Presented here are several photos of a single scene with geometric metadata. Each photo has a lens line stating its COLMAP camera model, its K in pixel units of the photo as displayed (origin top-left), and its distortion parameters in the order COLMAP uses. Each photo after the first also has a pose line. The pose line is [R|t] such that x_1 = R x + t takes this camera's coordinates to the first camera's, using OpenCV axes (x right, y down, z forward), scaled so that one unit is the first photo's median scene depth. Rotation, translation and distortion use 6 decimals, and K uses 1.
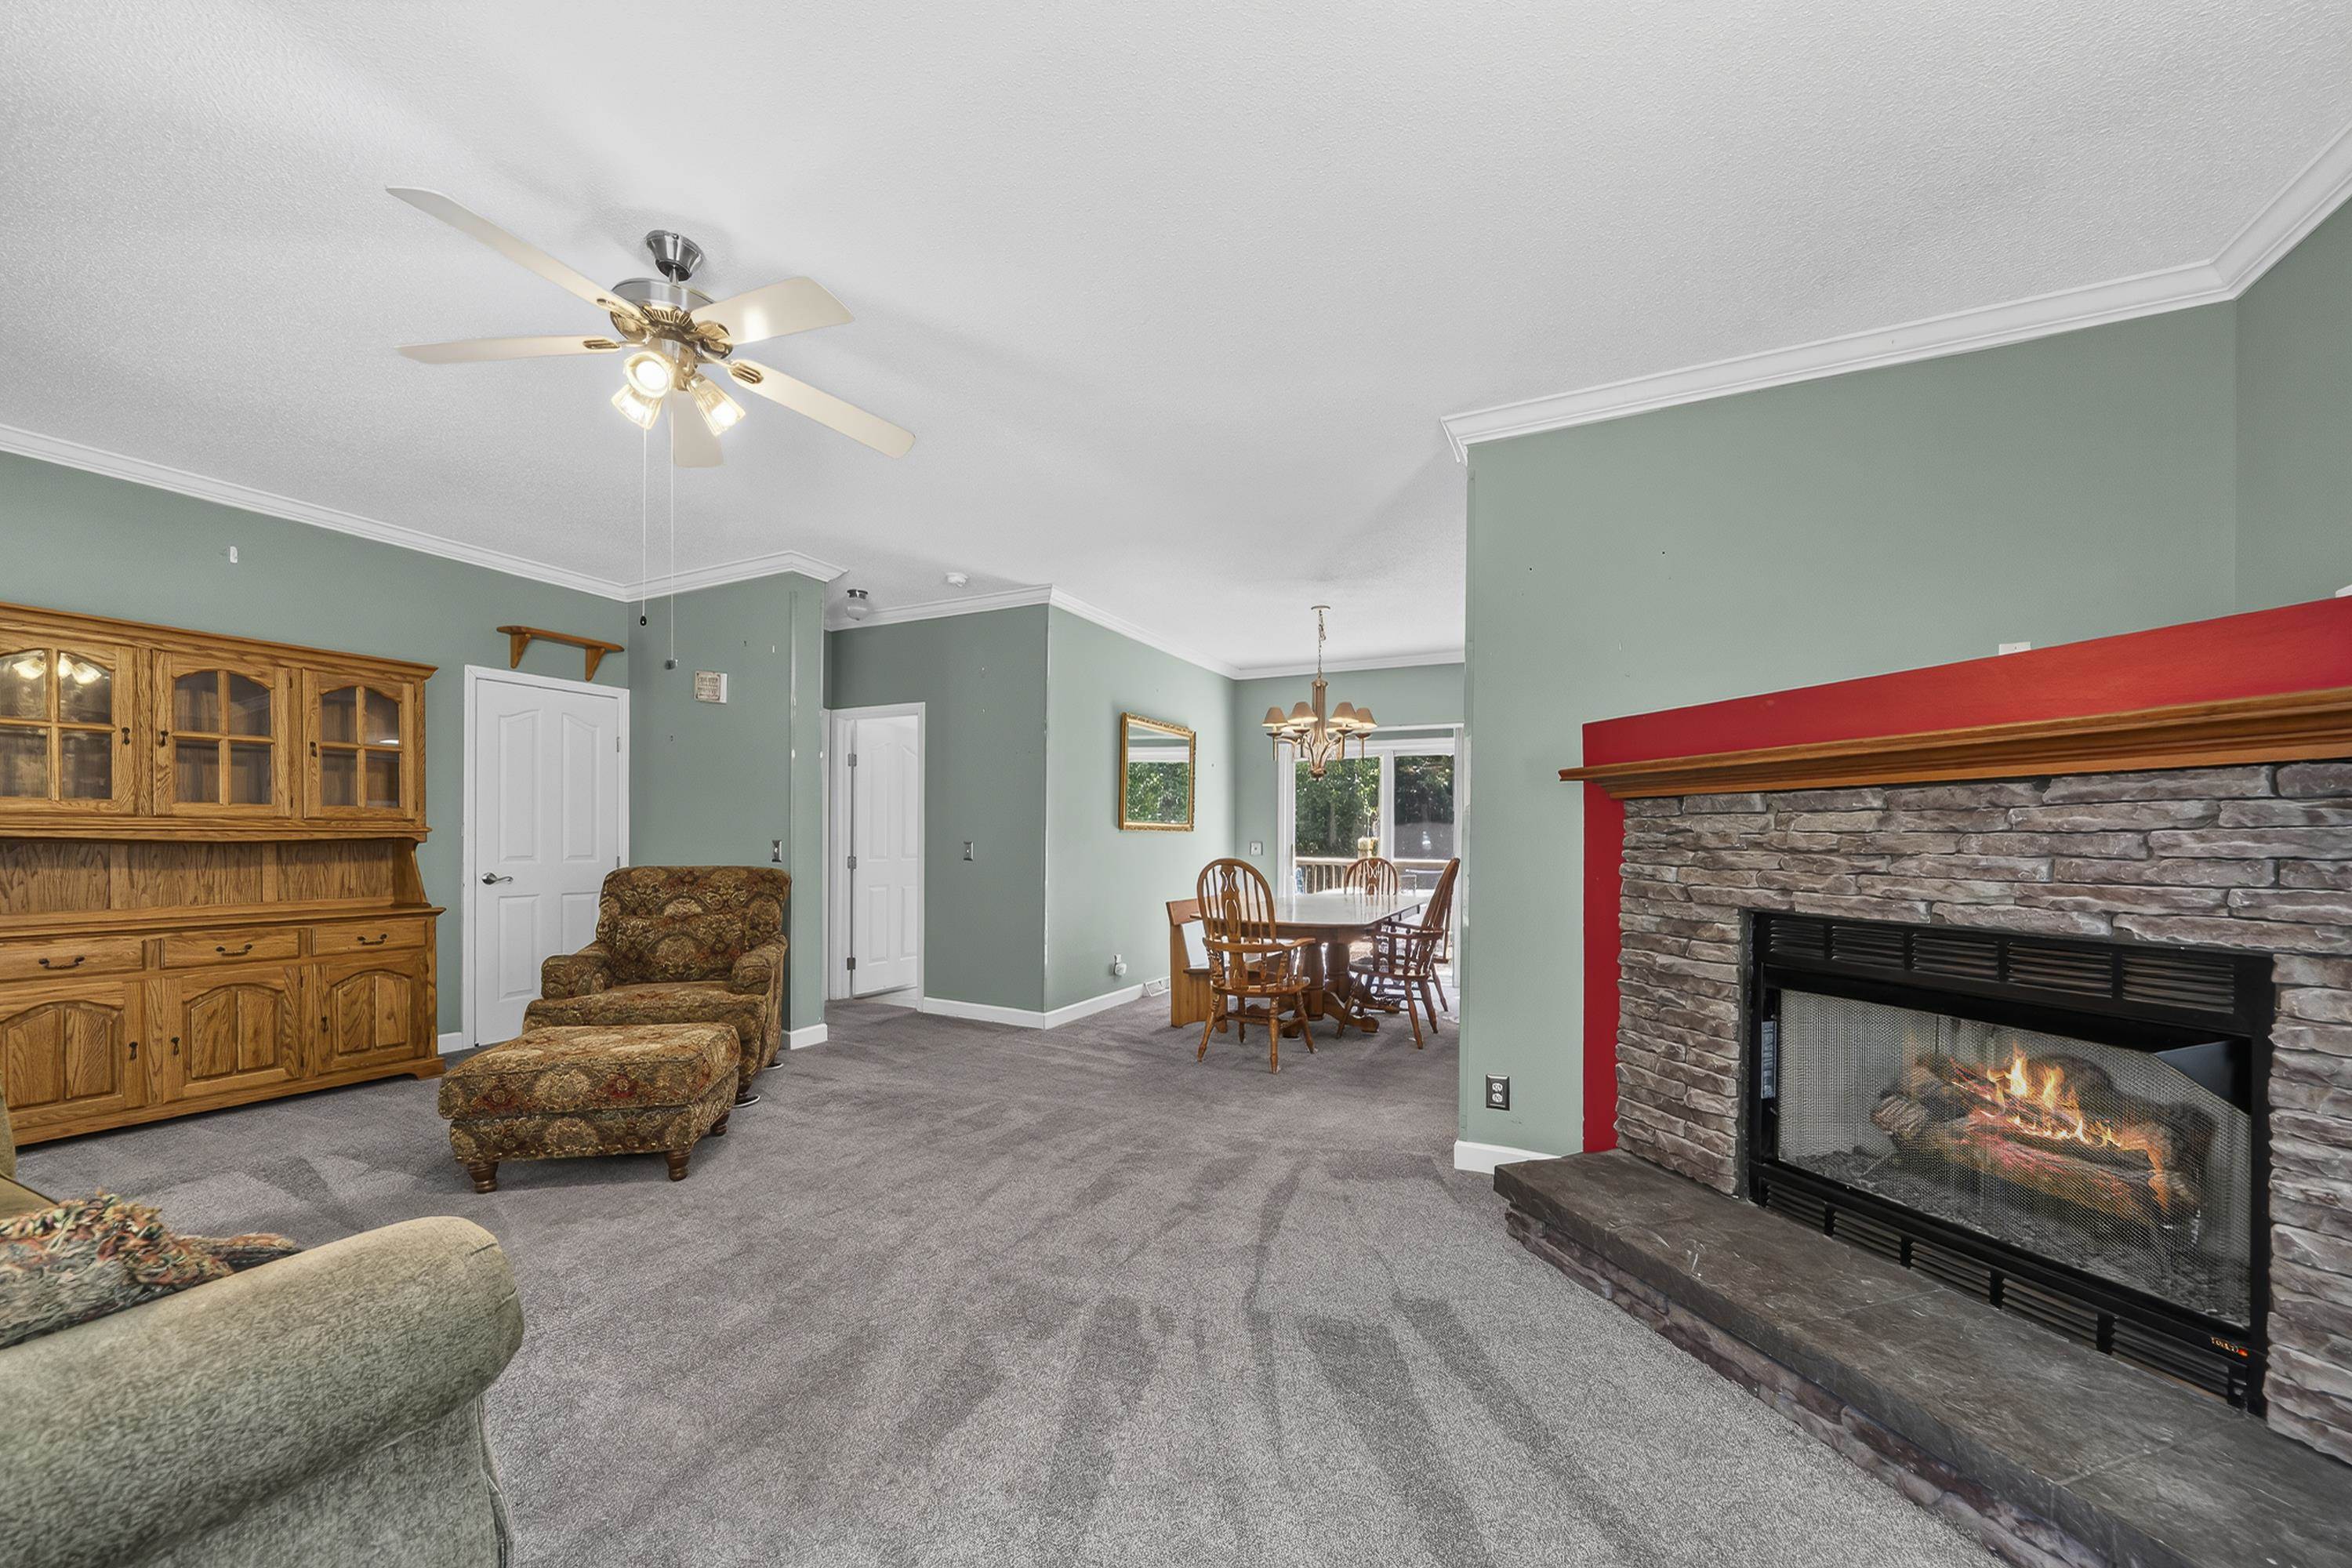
lens RADIAL K [[888.1, 0, 1177.8], [0, 888.1, 839.2], [0, 0, 1]] dist [0.000097, -0.000027]
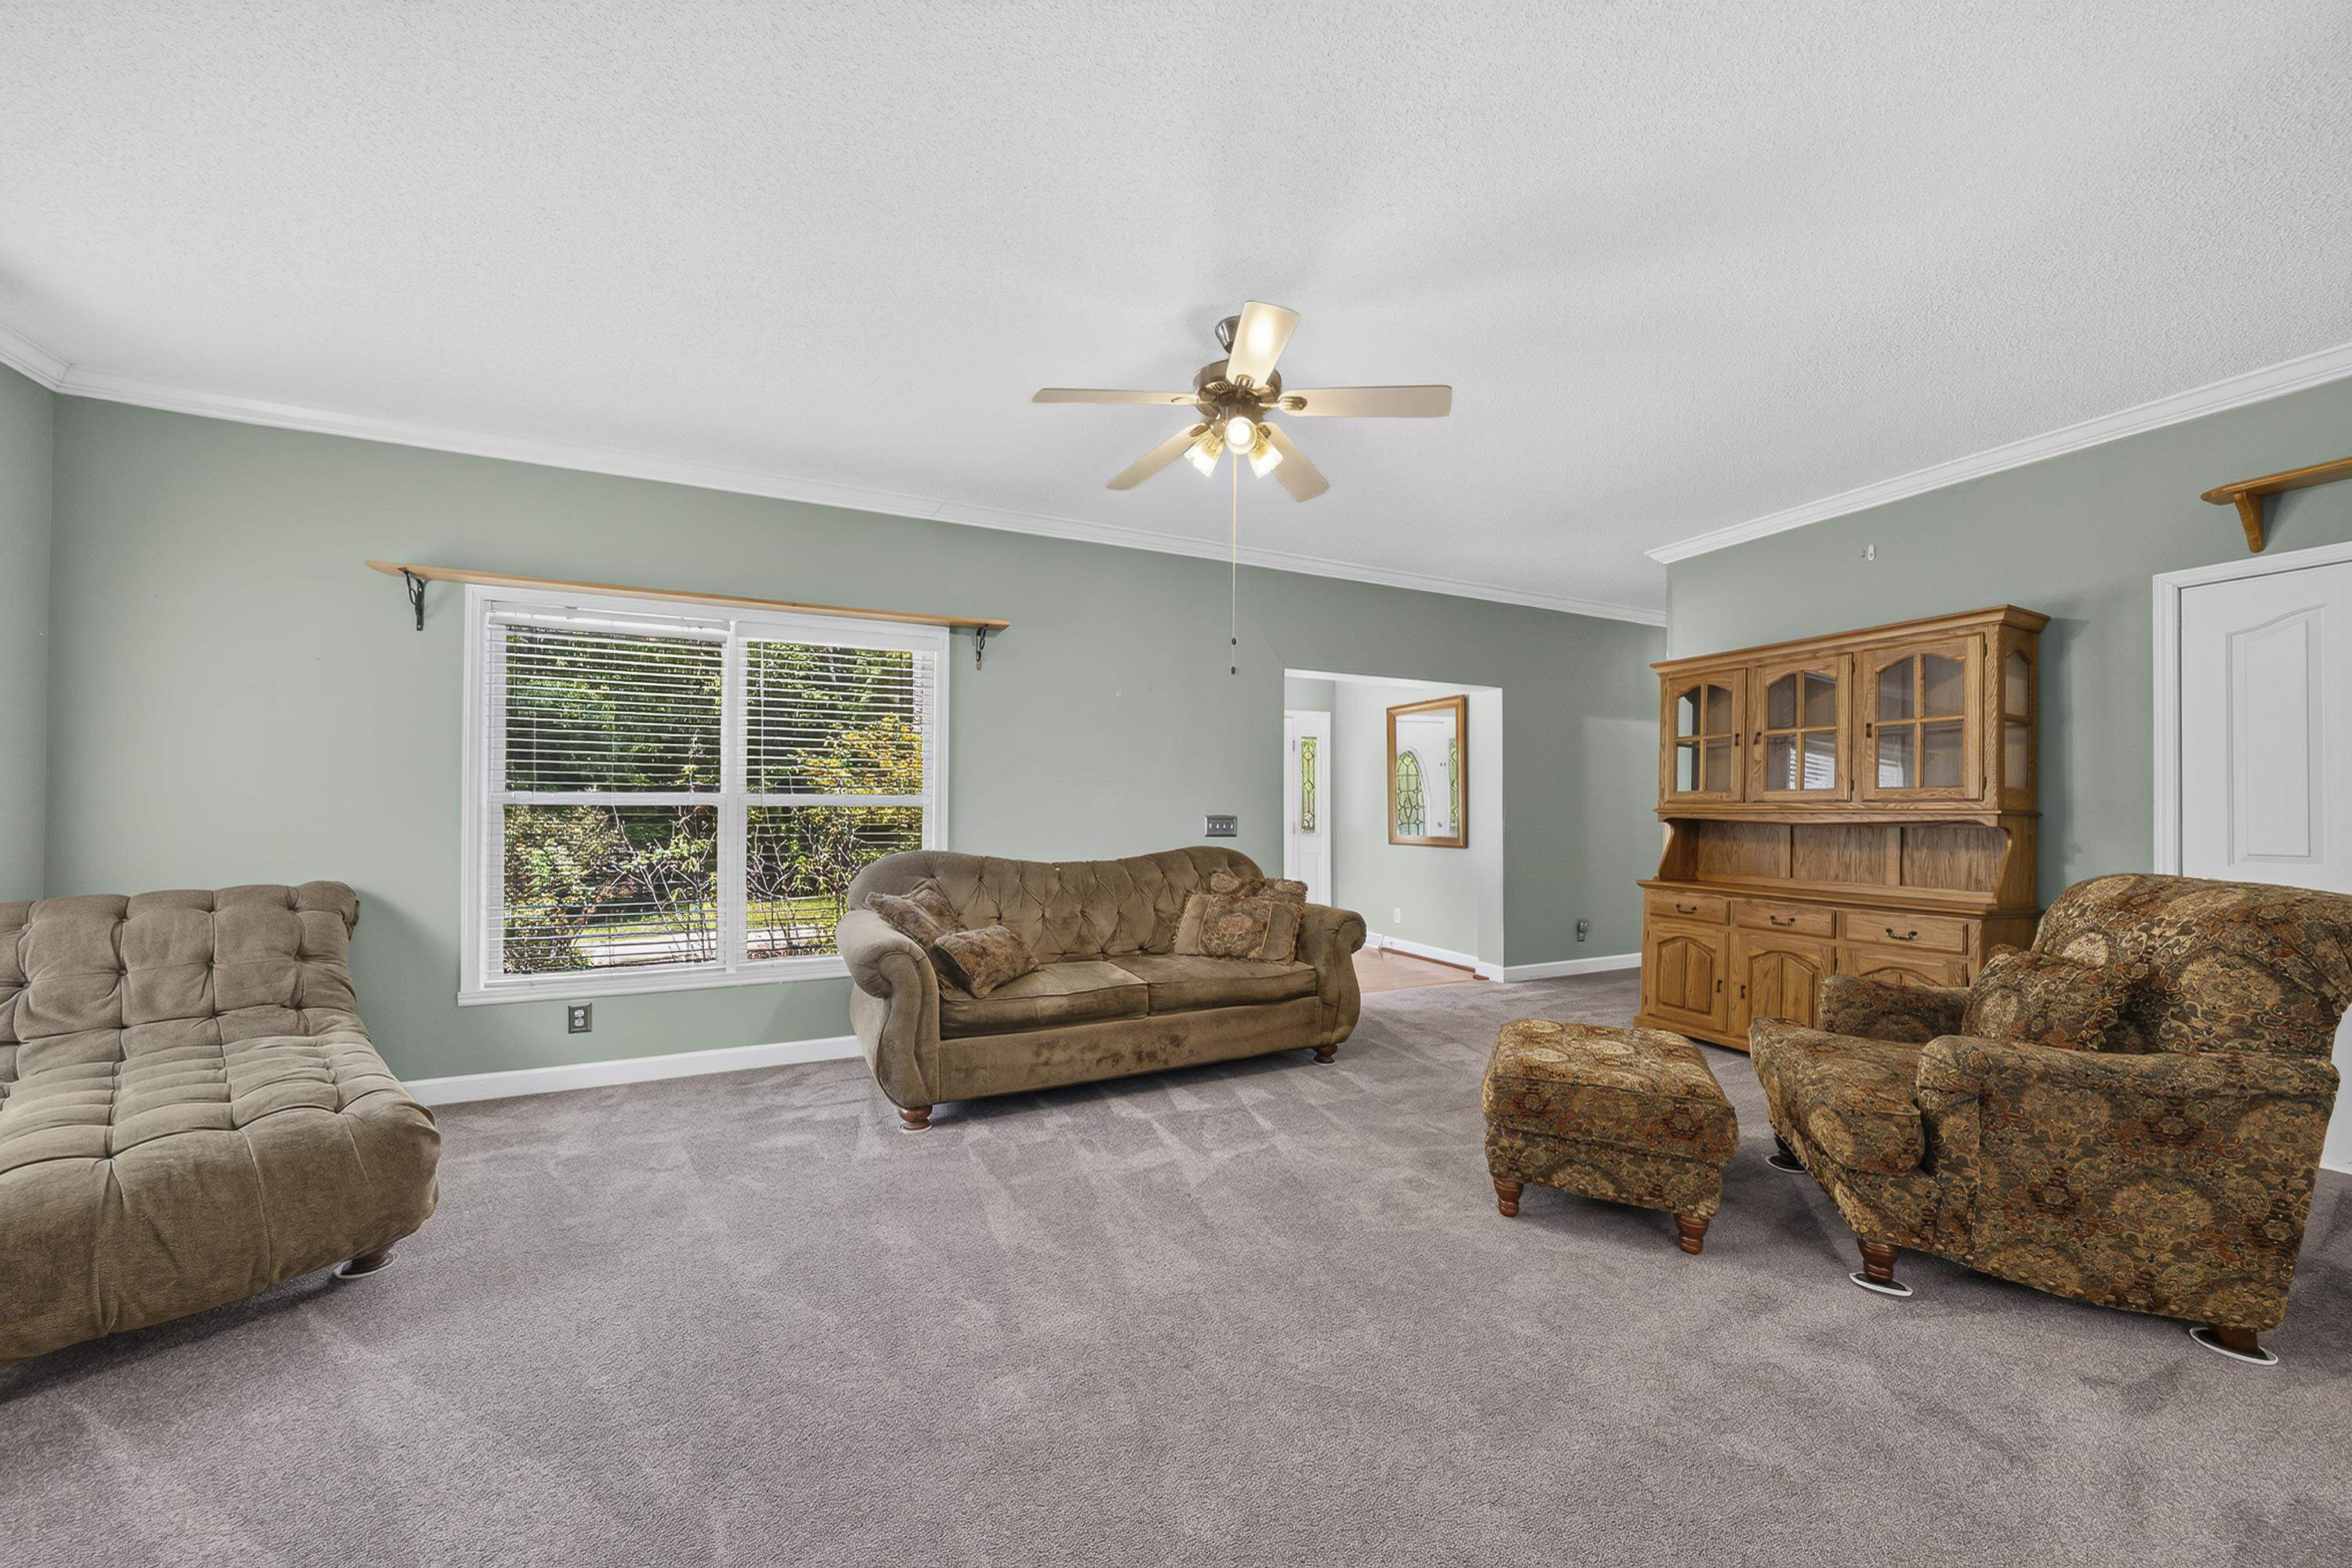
lens RADIAL K [[825.8, 0, 1176.6], [0, 825.8, 801.8], [0, 0, 1]] dist [-0.005023, 0.000002]
pose [[-0.607018, -0.015434, -0.794538, 0.214573], [-0.008937, 0.999881, -0.012596, -0.004398], [0.794638, -0.000545, -0.607083, 0.958107]]
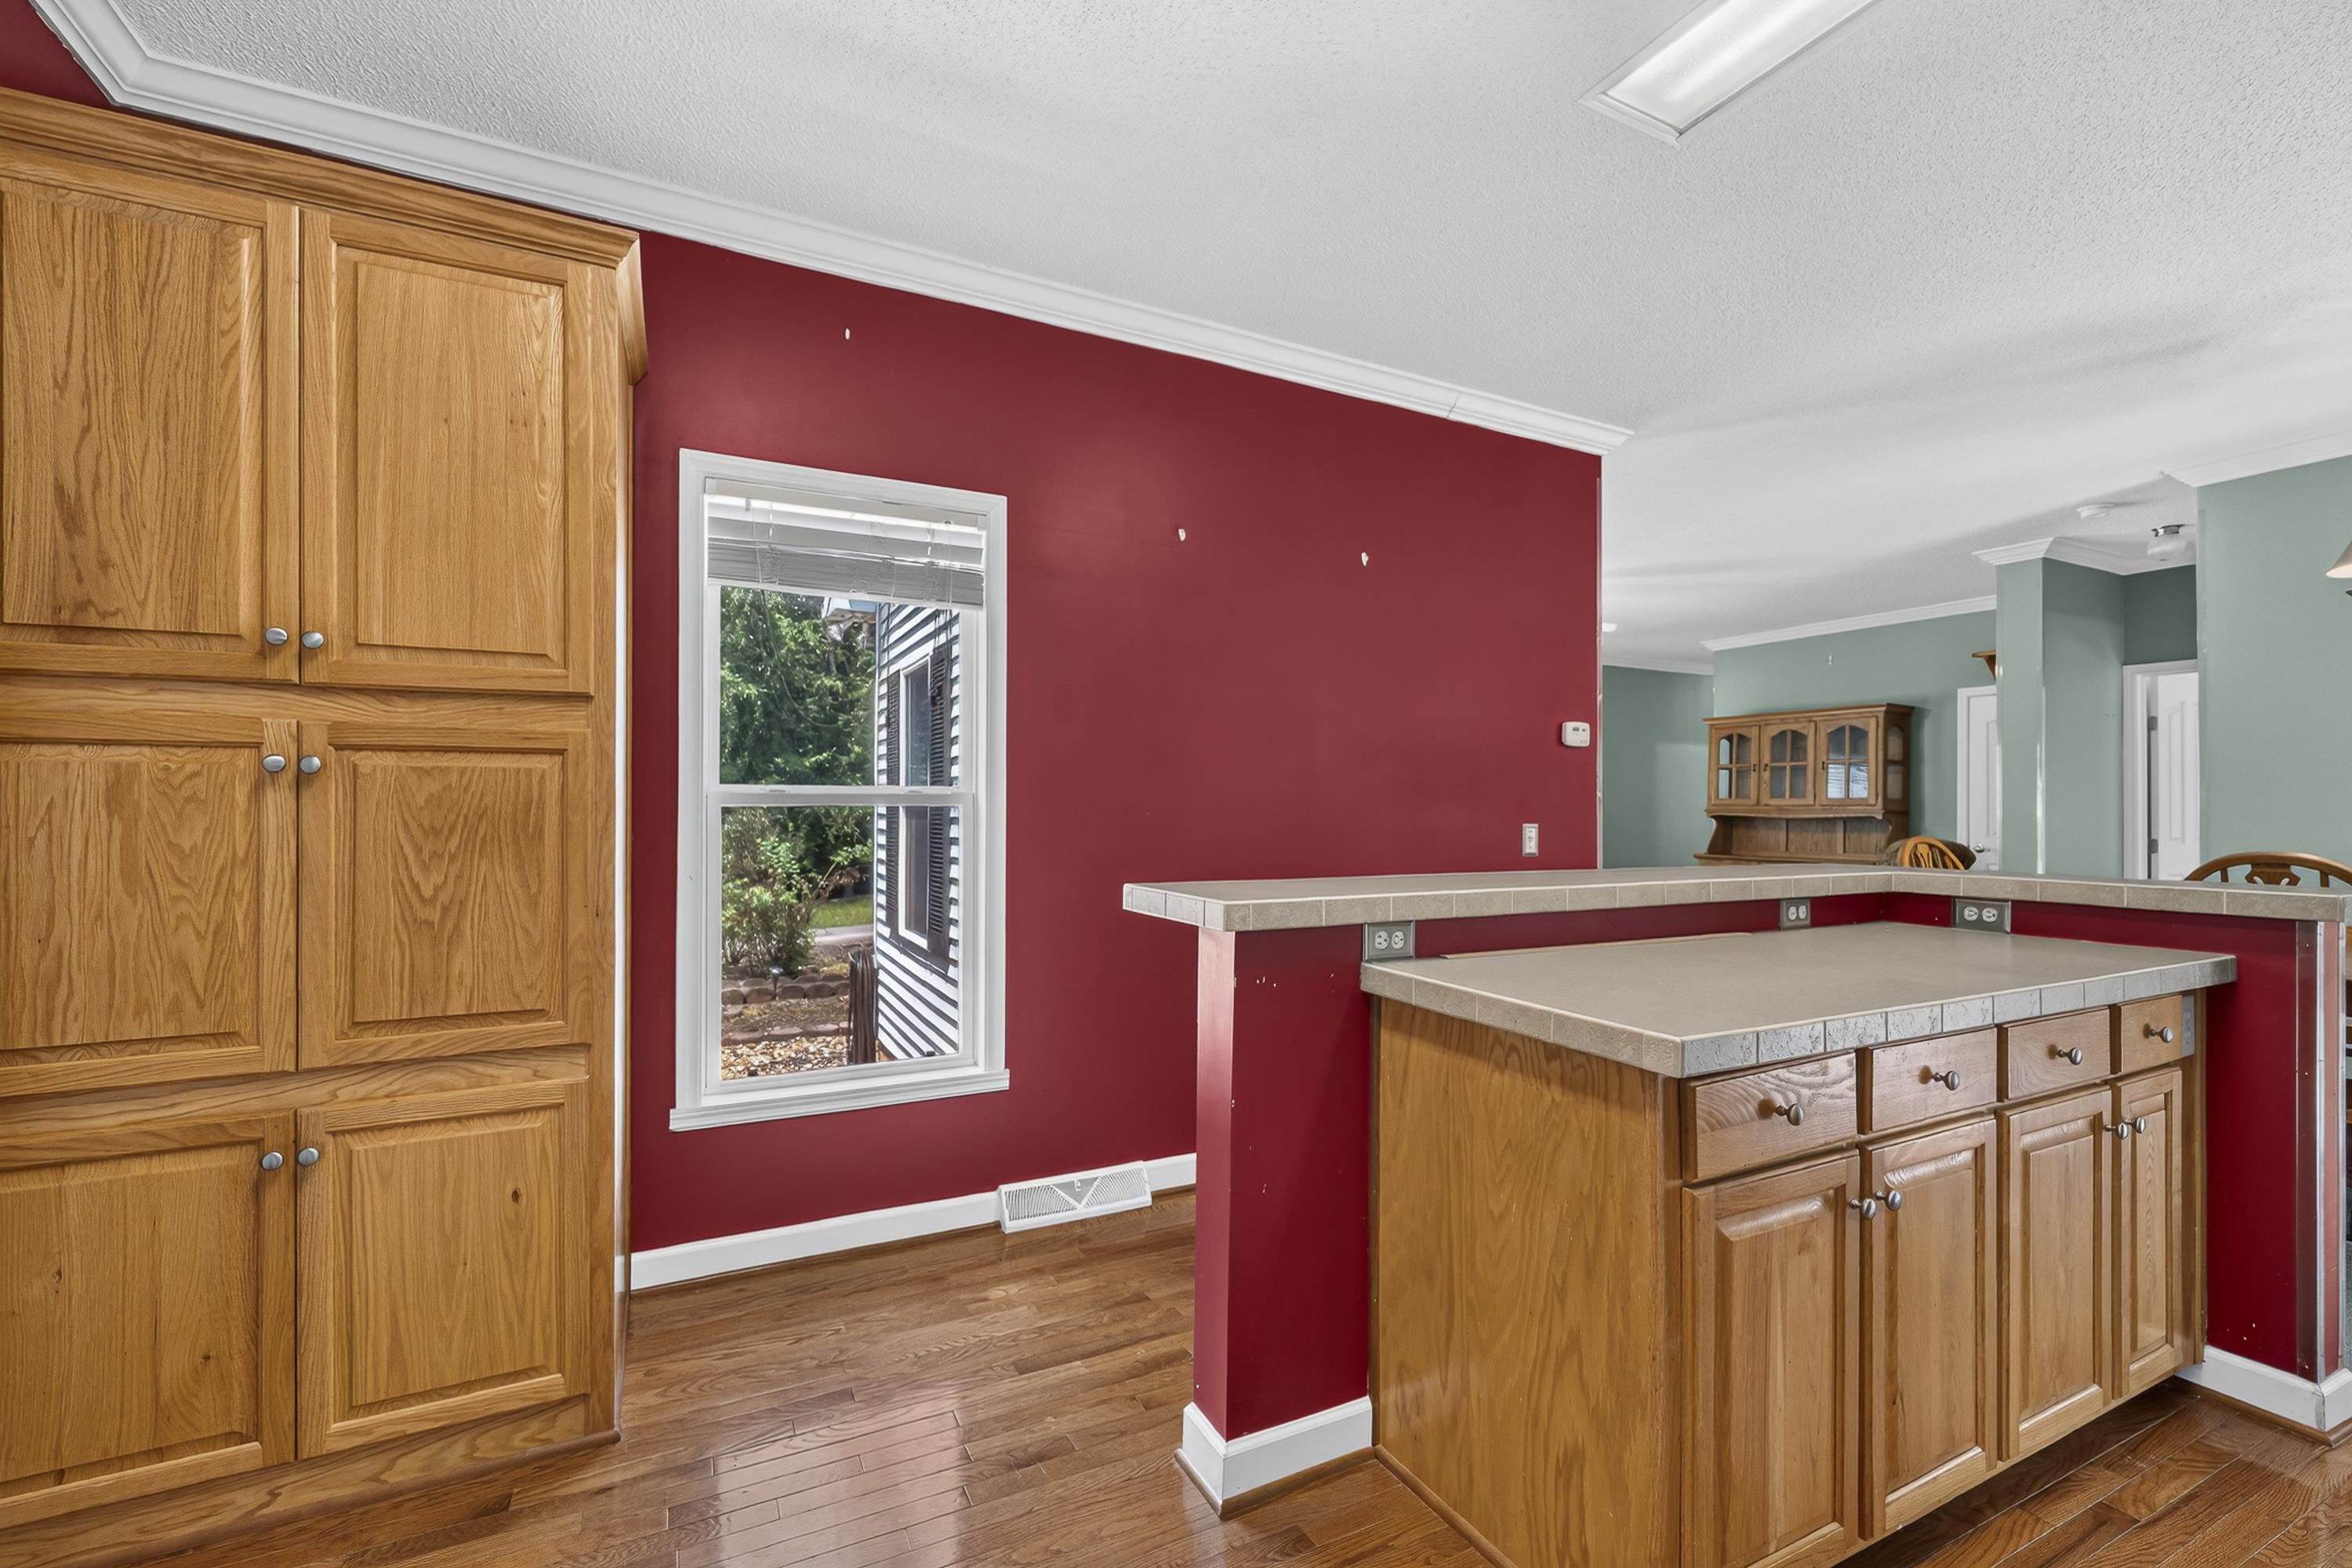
lens RADIAL K [[962.2, 0, 1170.4], [0, 962.2, 804.1], [0, 0, 1]] dist [-0.017782, -0.000073]
pose [[-0.590507, -0.011746, -0.806947, 1.318050], [-0.008718, 0.999929, -0.008176, 0.001007], [0.806985, 0.002207, -0.590567, 1.087148]]
